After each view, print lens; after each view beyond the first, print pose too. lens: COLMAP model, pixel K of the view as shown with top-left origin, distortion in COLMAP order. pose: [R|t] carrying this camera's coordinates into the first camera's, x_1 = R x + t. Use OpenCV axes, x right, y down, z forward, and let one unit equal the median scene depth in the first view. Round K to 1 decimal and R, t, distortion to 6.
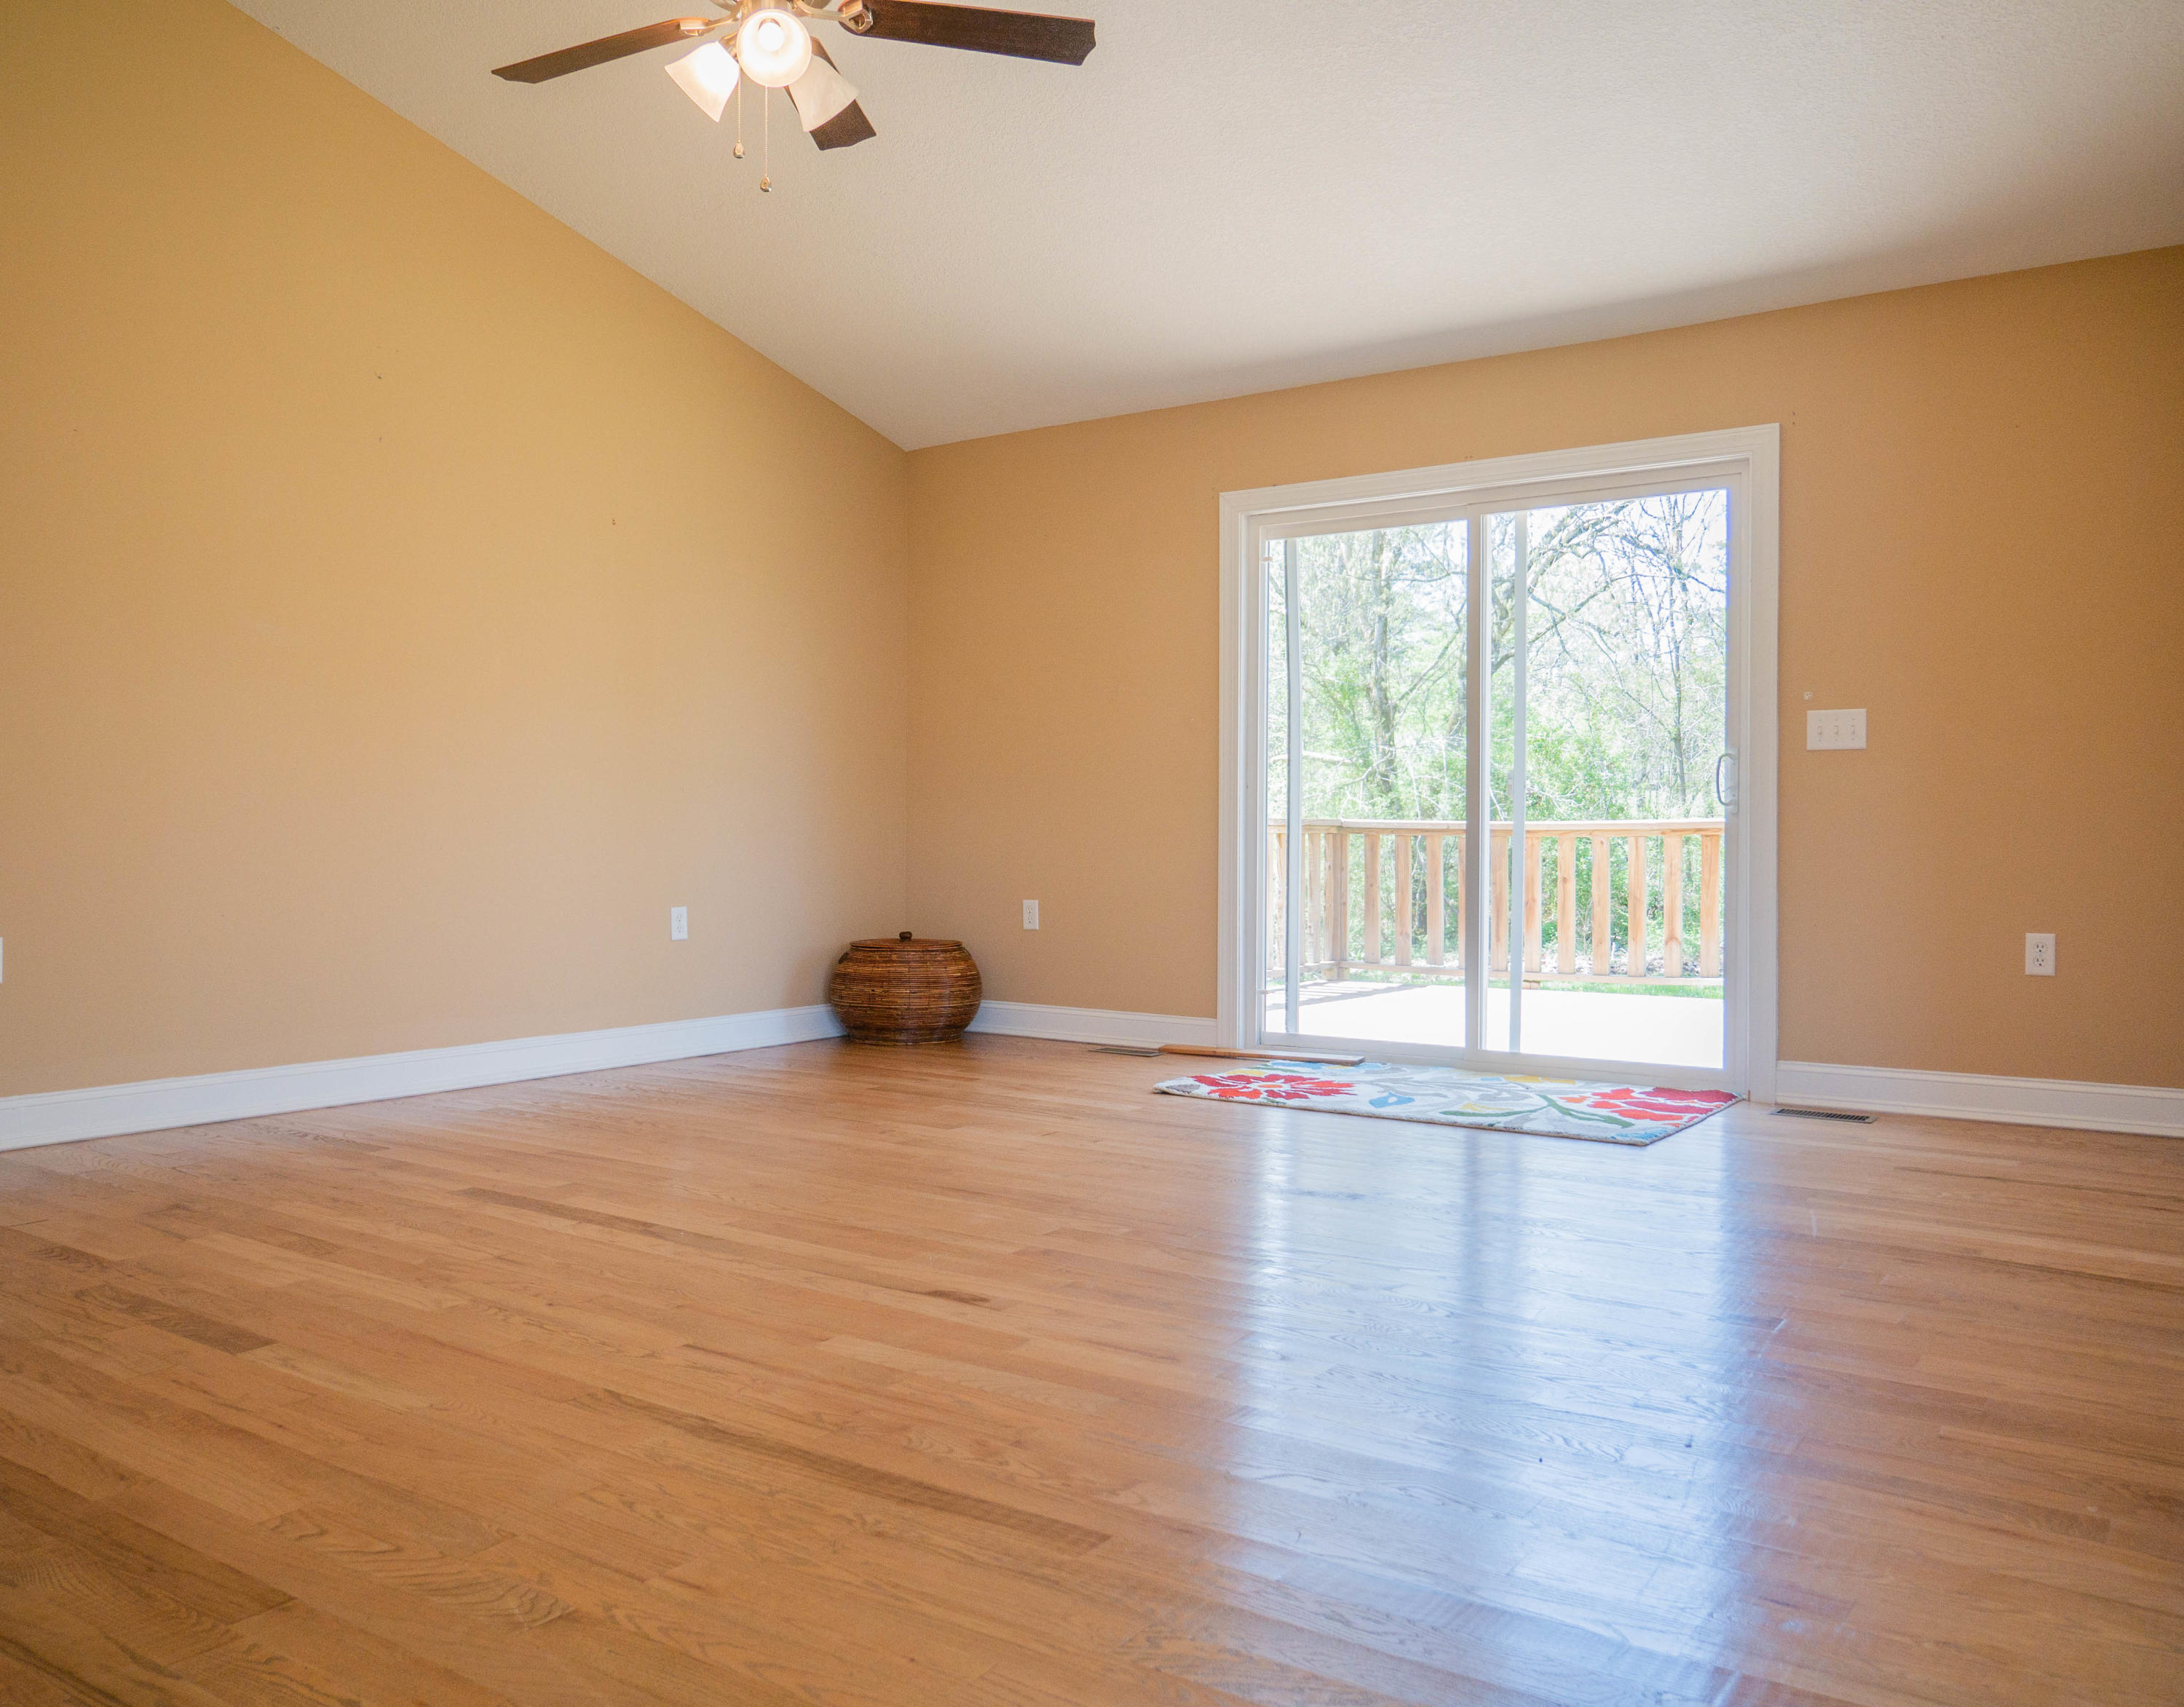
lens RADIAL K [[1746.7, 0, 1089.0], [0, 1746.7, 862.0], [0, 0, 1]] dist [-0.015627, -0.005609]
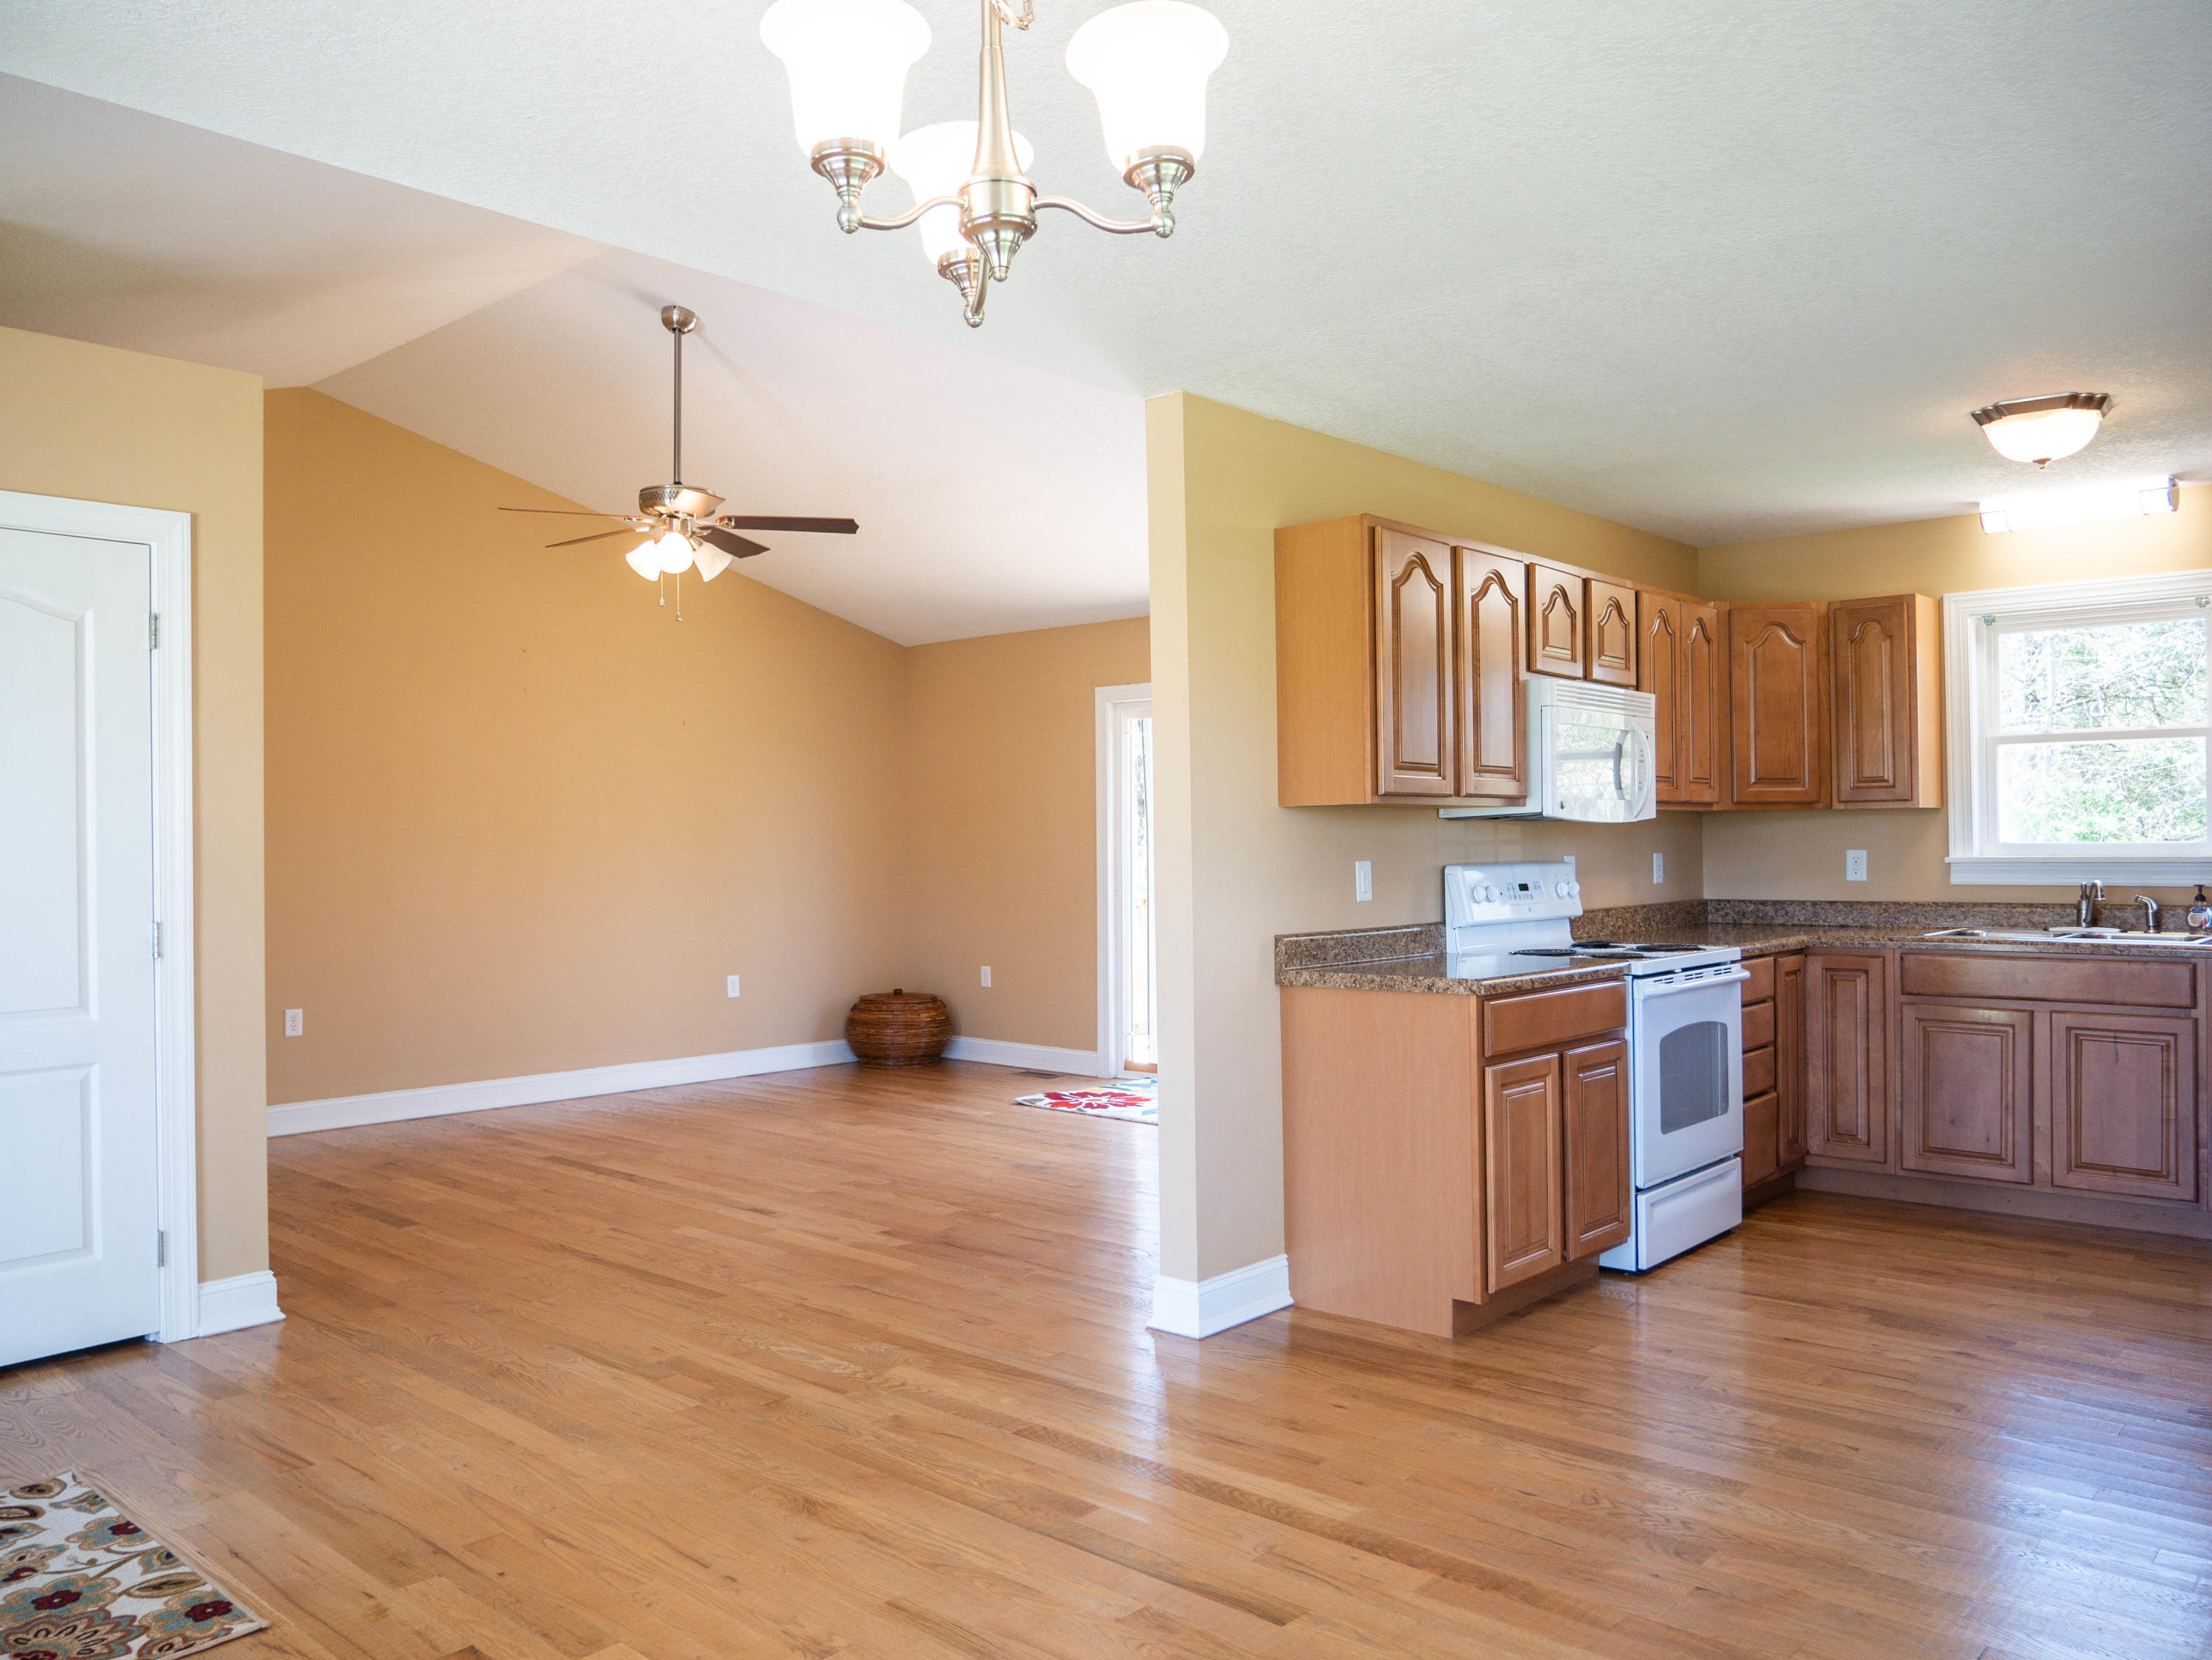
lens RADIAL K [[1670.5, 0, 1101.6], [0, 1670.5, 826.7], [0, 0, 1]] dist [-0.035366, 0.017508]
pose [[0.992651, -0.013286, -0.120280, 0.338547], [0.009717, 0.999496, -0.030210, -0.074540], [0.120620, 0.028819, 0.992280, -0.508890]]
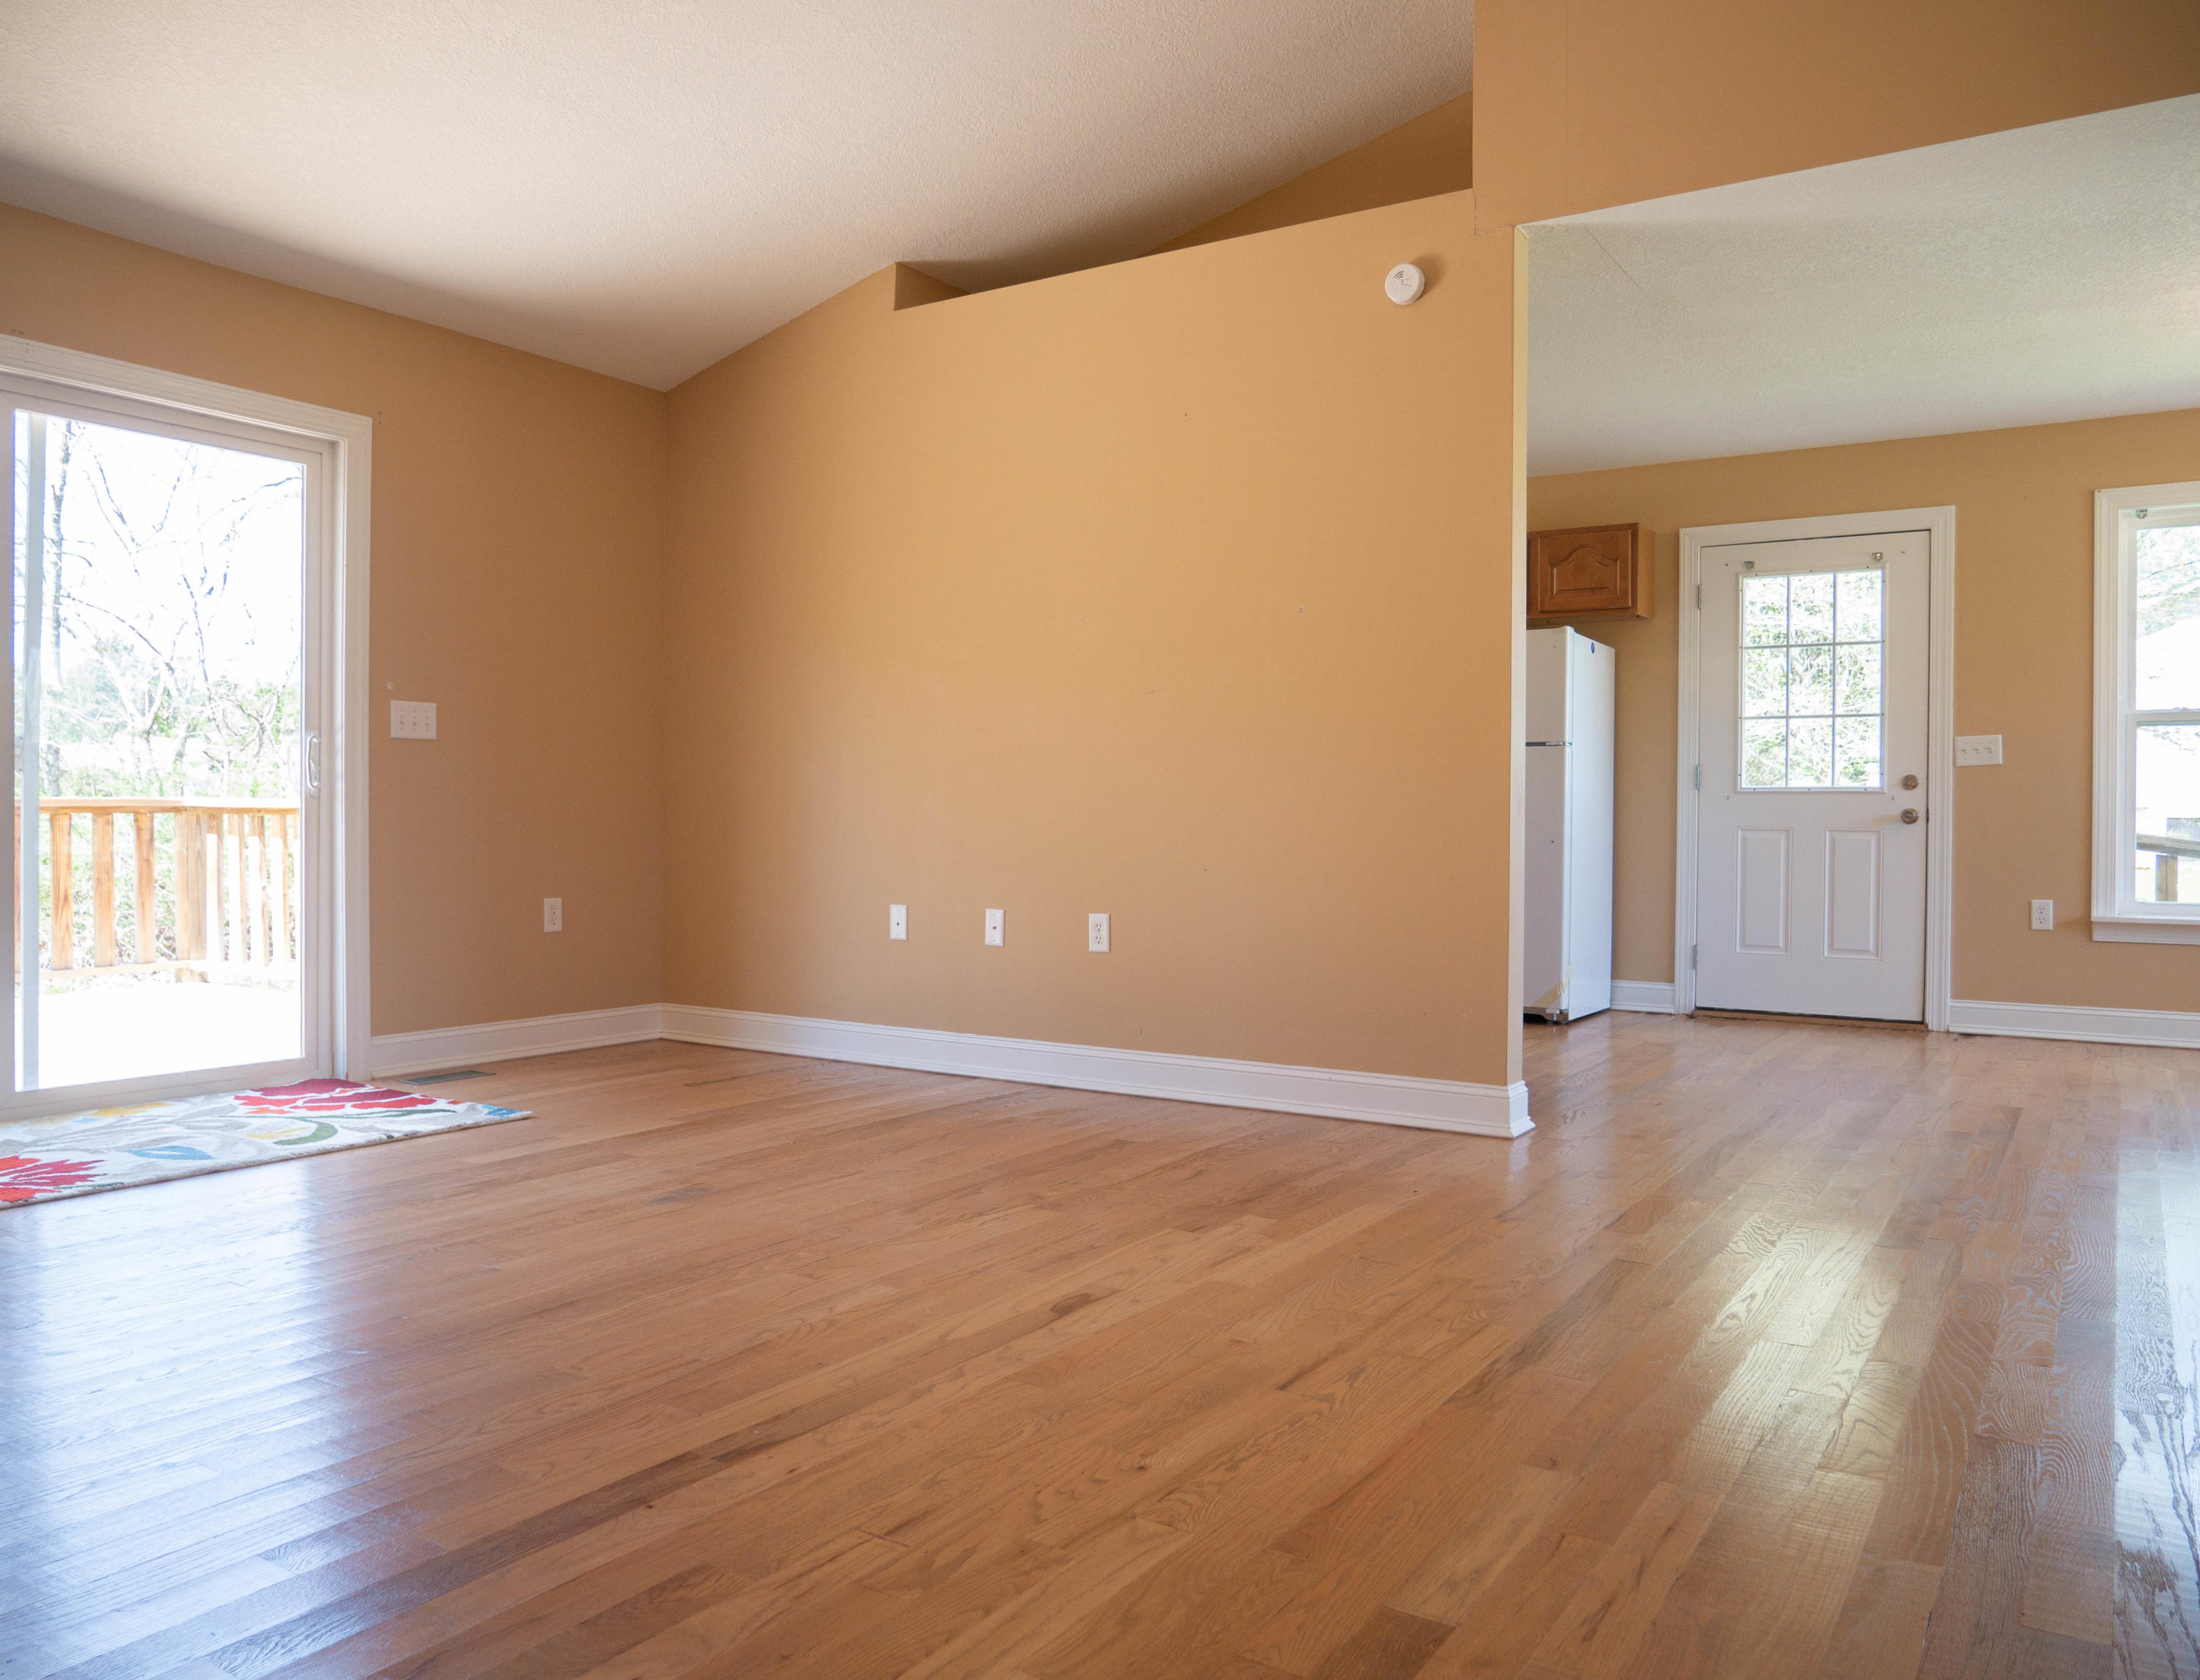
lens RADIAL K [[1613.3, 0, 1109.3], [0, 1613.3, 846.3], [0, 0, 1]] dist [-0.024692, 0.010272]
pose [[-0.049347, -0.017739, 0.998624, -0.615235], [0.015532, 0.999708, 0.018526, -0.010852], [-0.998661, 0.016425, -0.049057, 0.659630]]
